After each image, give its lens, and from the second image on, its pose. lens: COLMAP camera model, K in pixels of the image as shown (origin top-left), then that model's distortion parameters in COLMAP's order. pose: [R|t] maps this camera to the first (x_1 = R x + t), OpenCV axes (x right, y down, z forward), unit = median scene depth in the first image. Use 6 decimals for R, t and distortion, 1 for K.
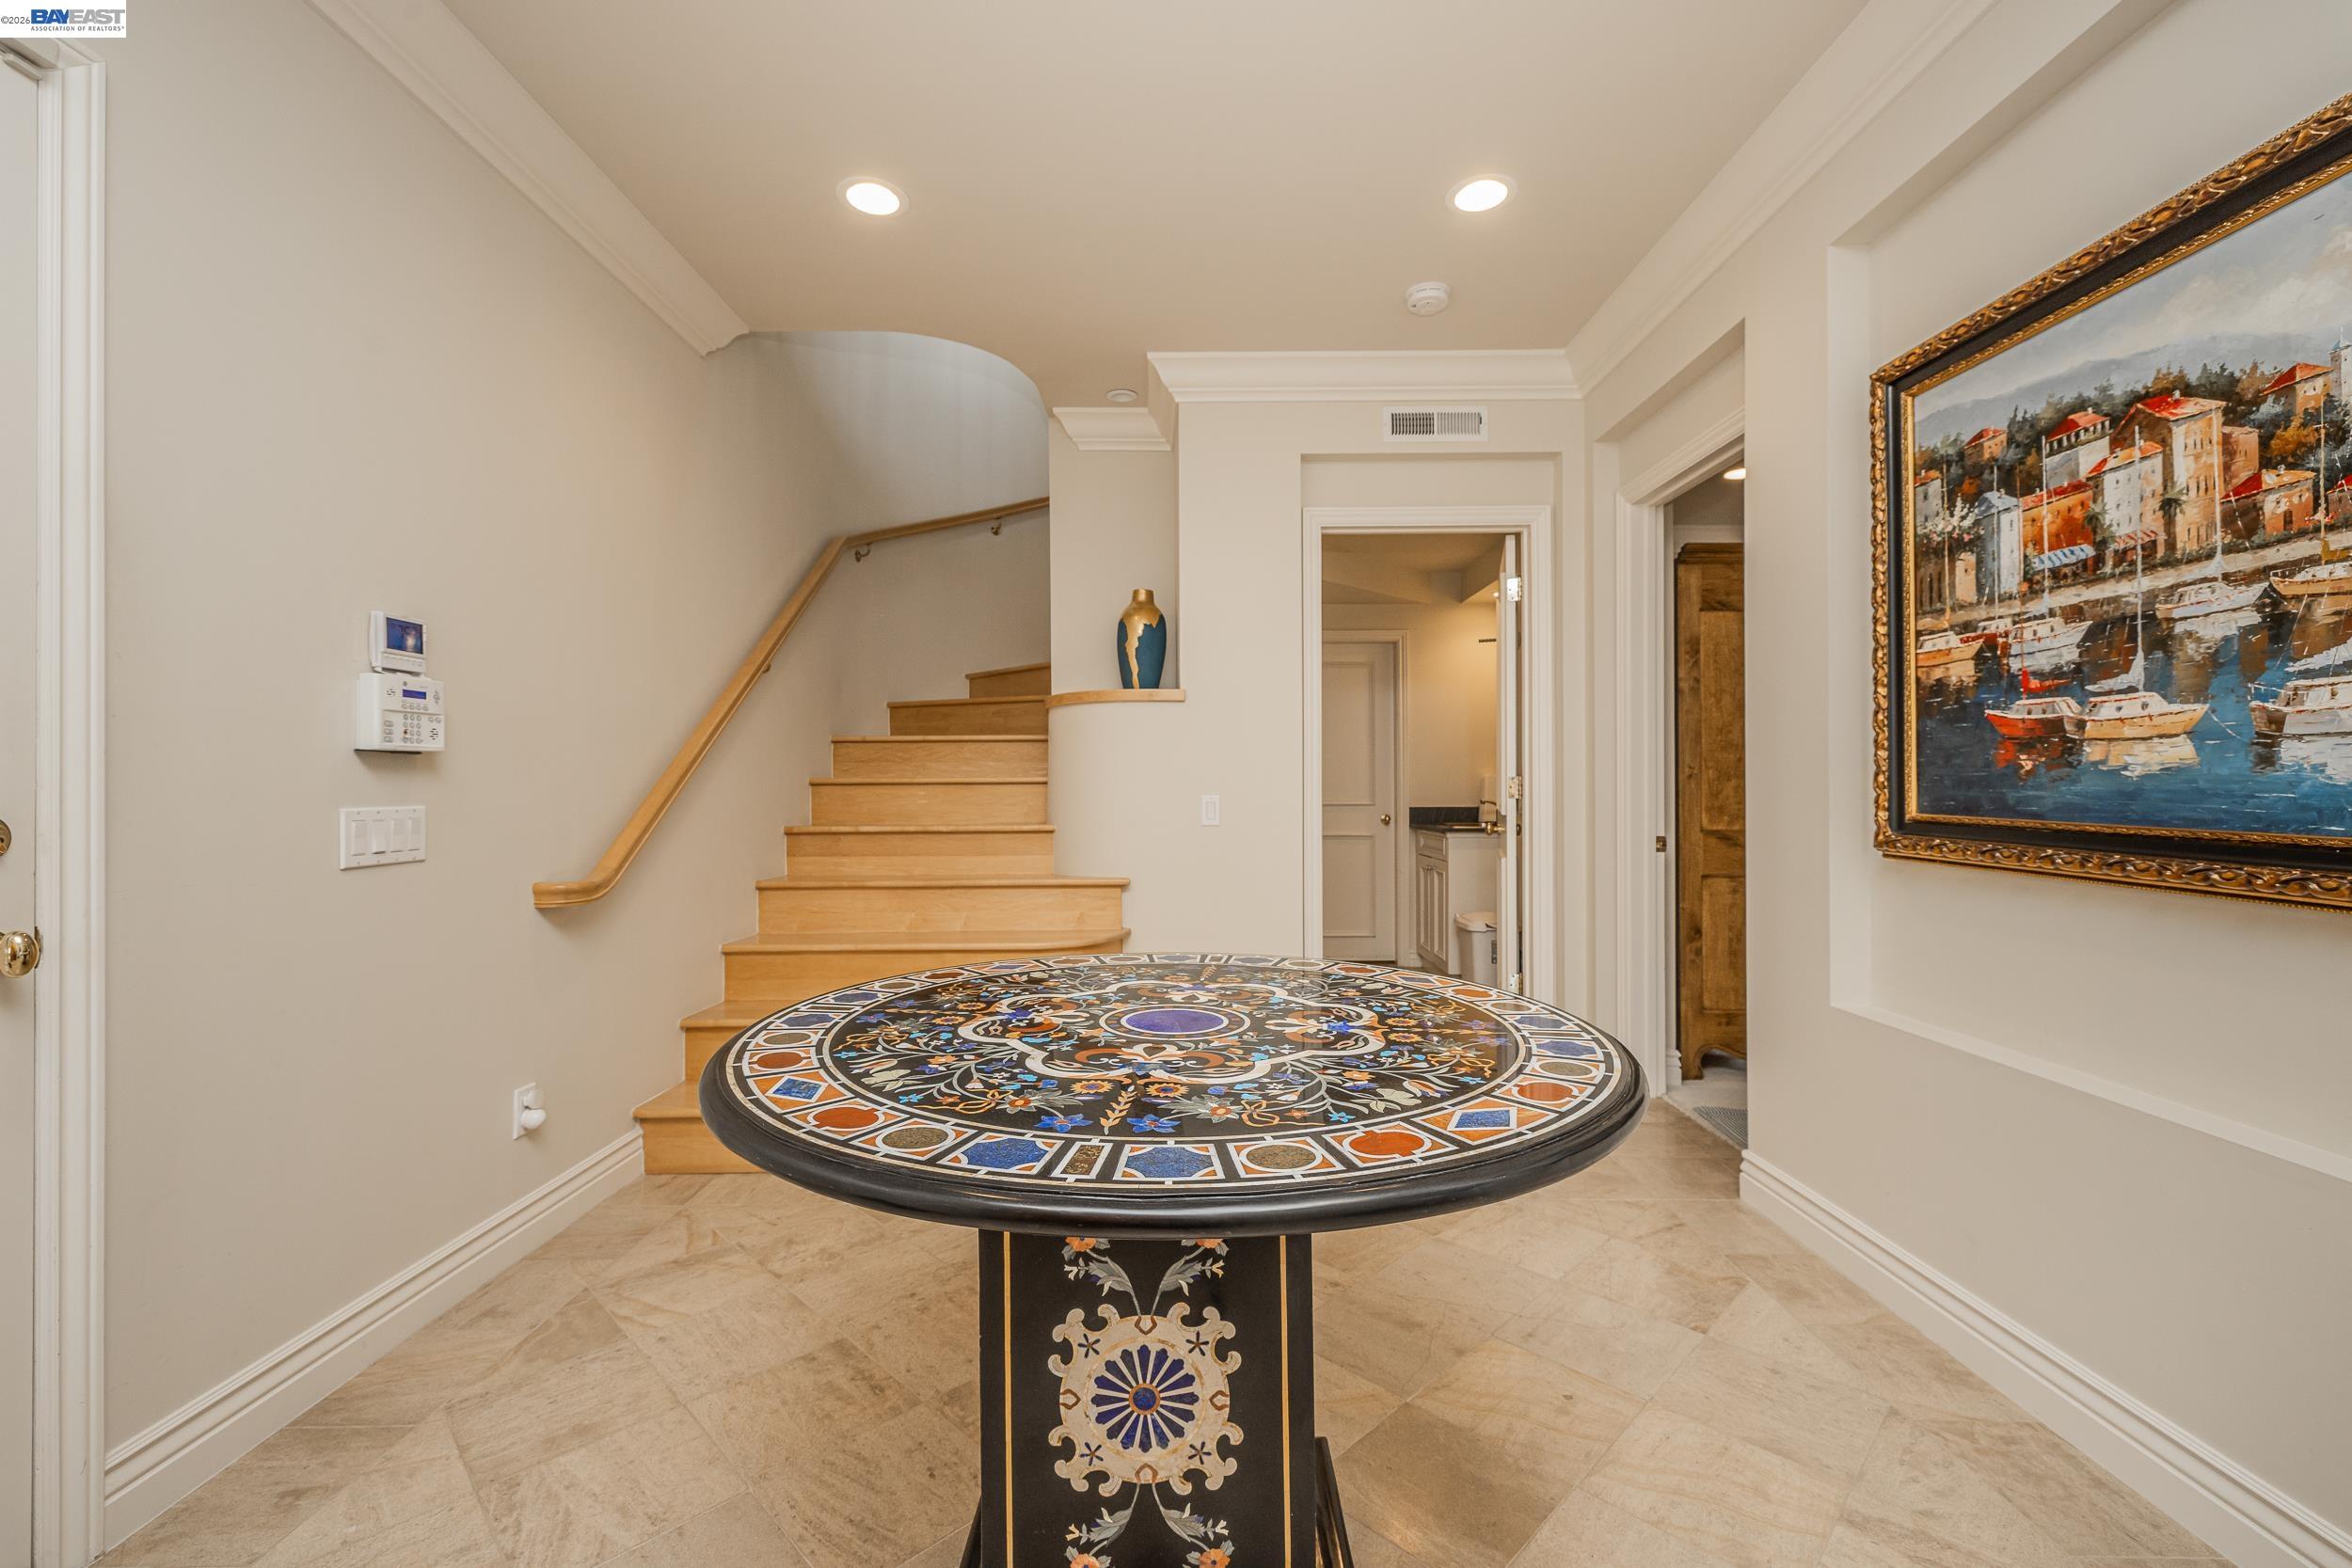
lens RADIAL K [[1003.4, 0, 1183.4], [0, 1003.4, 782.0], [0, 0, 1]] dist [0.003342, 0.000679]
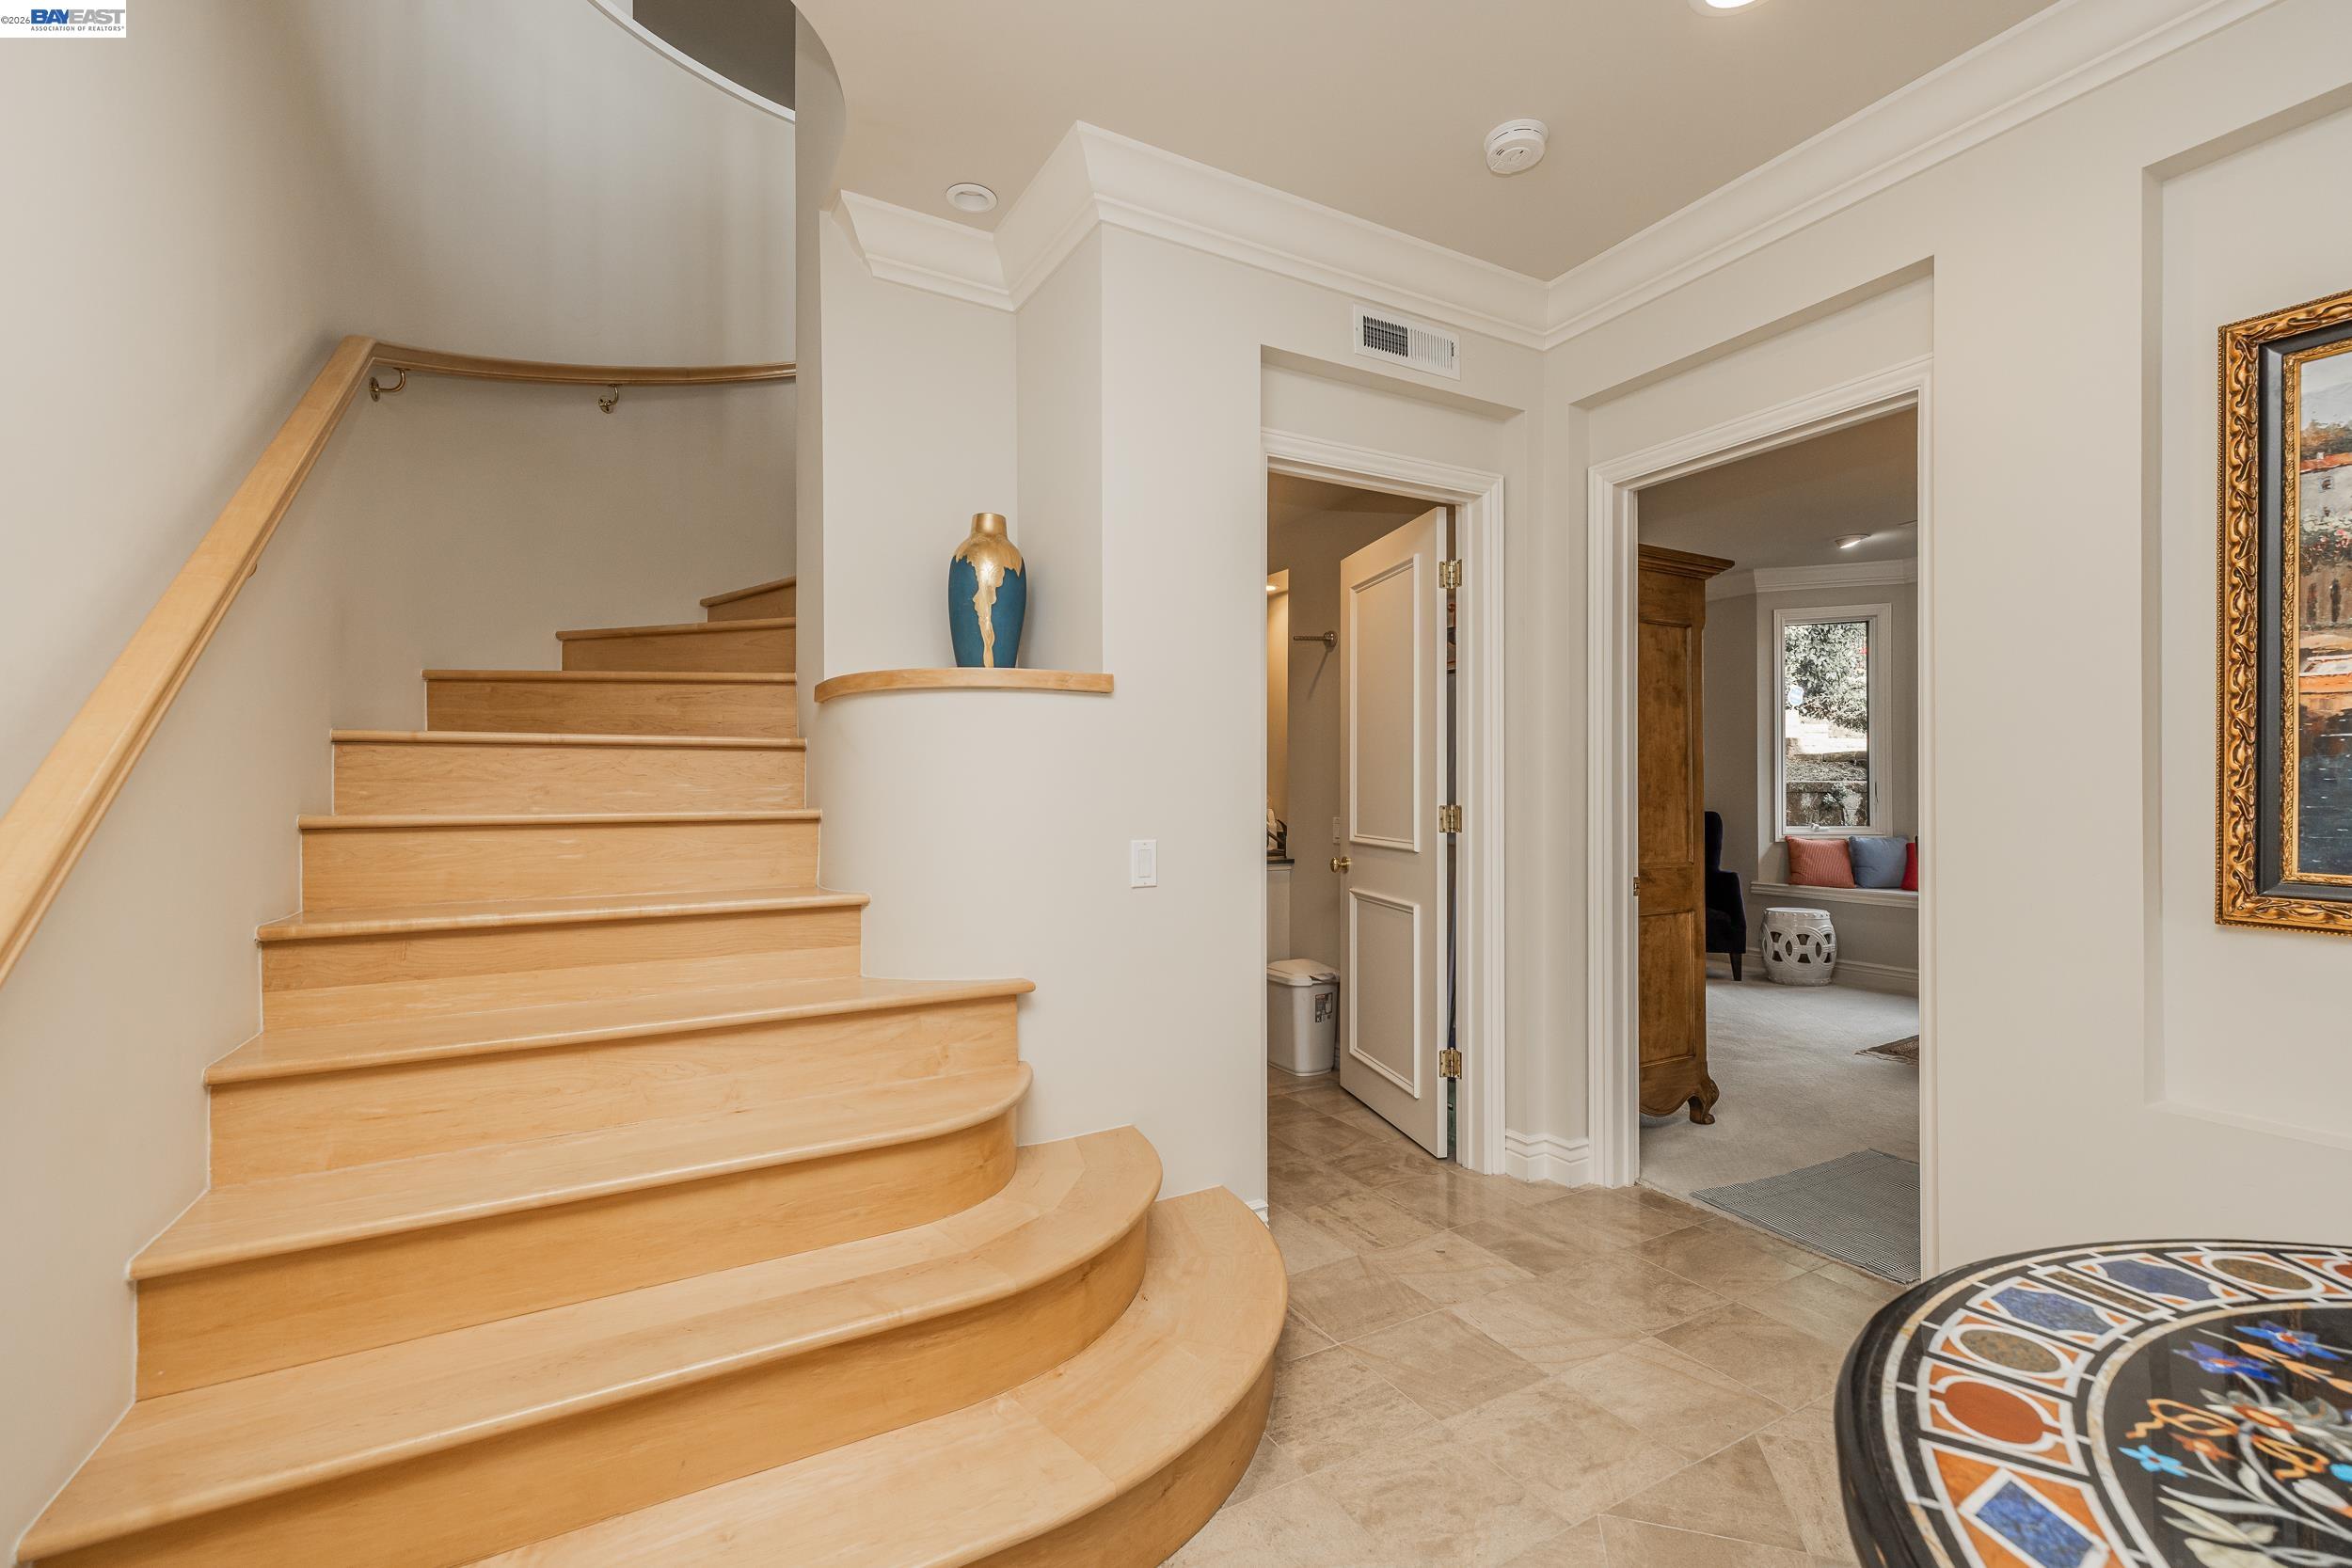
lens RADIAL K [[1003.4, 0, 1174.1], [0, 1003.4, 780.2], [0, 0, 1]] dist [0.003342, 0.000679]
pose [[0.874830, 0.002783, 0.484422, -0.248318], [-0.001552, 0.999994, -0.002943, -0.021608], [-0.484428, 0.001822, 0.874829, 0.386851]]
